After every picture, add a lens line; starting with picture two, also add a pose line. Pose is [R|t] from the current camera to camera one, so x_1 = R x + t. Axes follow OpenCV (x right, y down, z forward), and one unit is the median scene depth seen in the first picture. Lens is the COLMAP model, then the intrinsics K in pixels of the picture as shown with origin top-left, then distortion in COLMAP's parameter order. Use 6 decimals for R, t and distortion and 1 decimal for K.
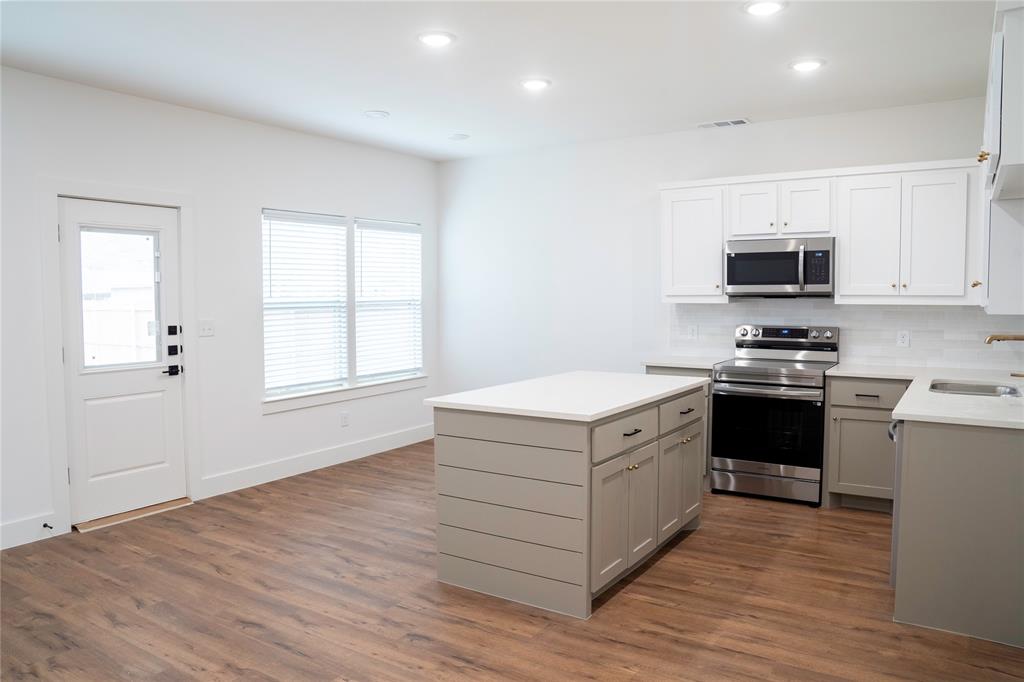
lens RADIAL K [[725.9, 0, 512.0], [0, 725.9, 341.0], [0, 0, 1]] dist [-0.136697, 0.104143]
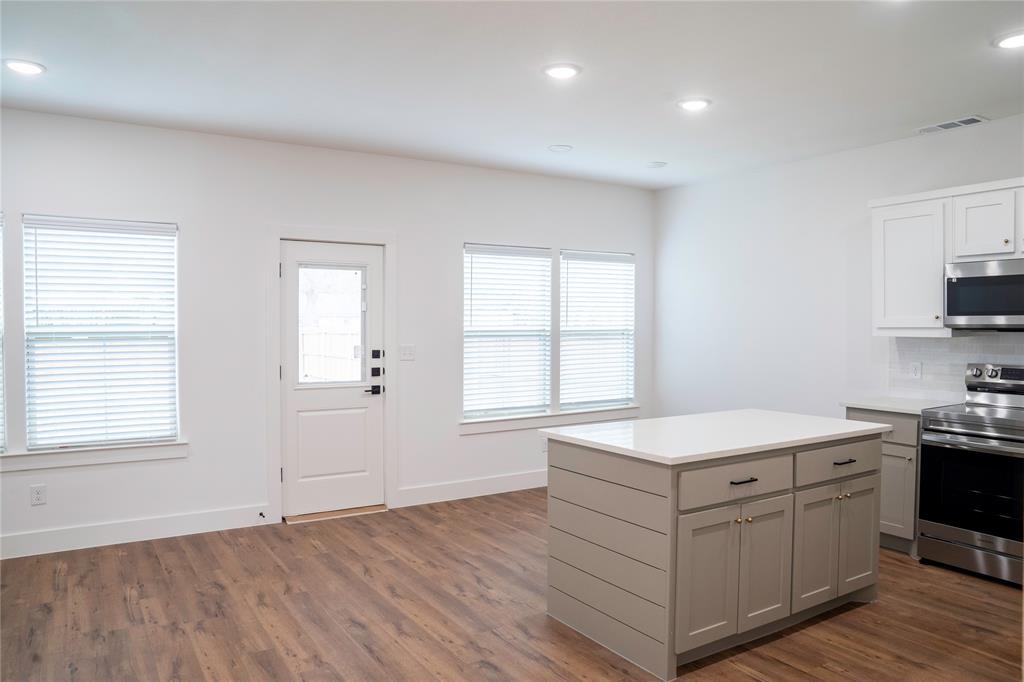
lens RADIAL K [[714.8, 0, 512.0], [0, 714.8, 341.0], [0, 0, 1]] dist [-0.133235, 0.099049]
pose [[0.910272, 0.016110, -0.413696, 0.193719], [-0.032698, 0.998919, -0.033047, -0.005836], [0.412717, 0.043608, 0.909815, 0.063707]]
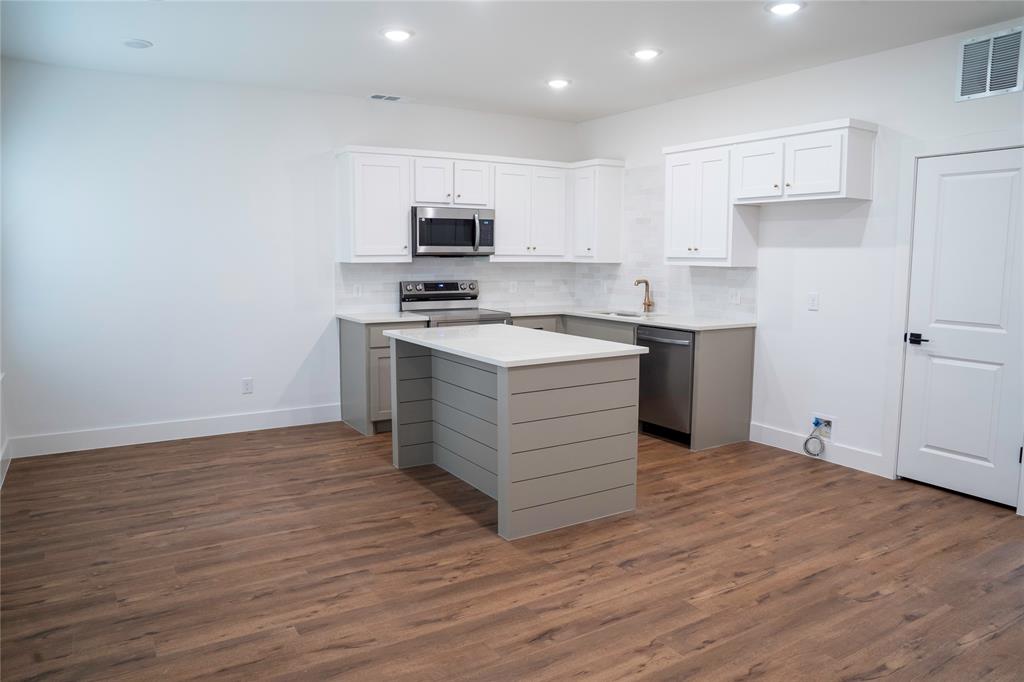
lens RADIAL K [[714.8, 0, 512.0], [0, 714.8, 341.0], [0, 0, 1]] dist [-0.133235, 0.099049]
pose [[0.419083, -0.101647, 0.902240, -0.760915], [0.050489, 0.994785, 0.088621, -0.023911], [-0.906543, 0.008414, 0.422030, 0.451999]]
